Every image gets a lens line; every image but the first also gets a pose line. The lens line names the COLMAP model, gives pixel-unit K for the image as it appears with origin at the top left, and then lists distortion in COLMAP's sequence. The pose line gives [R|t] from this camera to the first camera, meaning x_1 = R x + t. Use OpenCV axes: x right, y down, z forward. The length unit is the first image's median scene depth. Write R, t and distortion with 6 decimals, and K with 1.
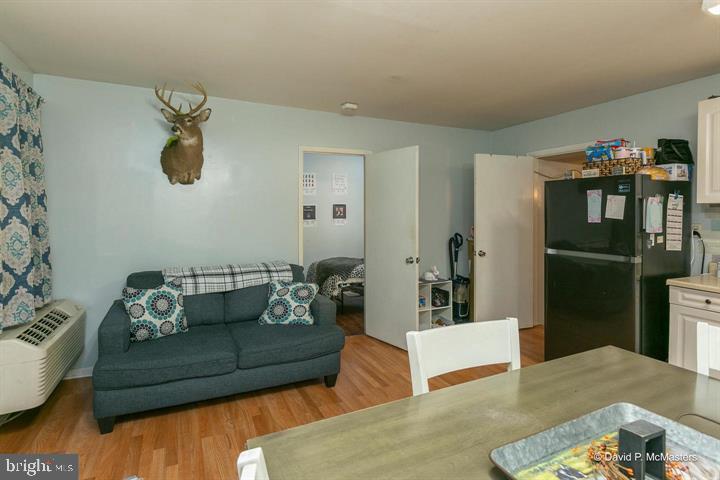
lens RADIAL K [[371.1, 0, 343.8], [0, 371.1, 214.9], [0, 0, 1]] dist [-0.003299, -0.001060]
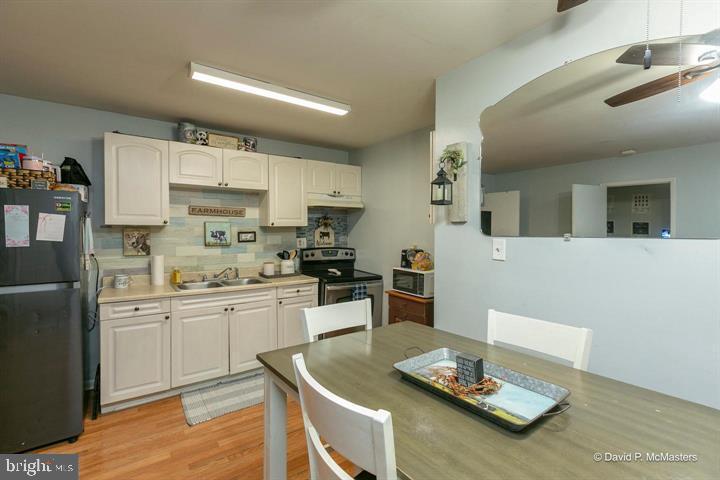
lens RADIAL K [[334.4, 0, 370.7], [0, 334.4, 236.3], [0, 0, 1]] dist [0.003577, 0.000363]
pose [[-0.214071, -0.018271, 0.976647, -0.161602], [0.009614, 0.999737, 0.020810, -0.008281], [-0.976771, 0.013845, -0.213839, 0.389294]]
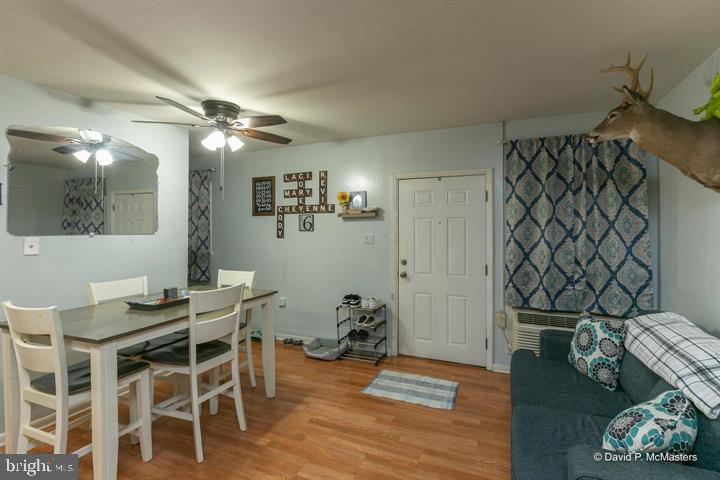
lens RADIAL K [[334.4, 0, 362.8], [0, 334.4, 235.4], [0, 0, 1]] dist [0.003577, 0.000363]
pose [[-0.735195, 0.002997, -0.677849, 0.395977], [-0.008876, 0.999862, 0.014048, -0.010129], [0.677798, 0.016345, -0.735067, 1.137515]]
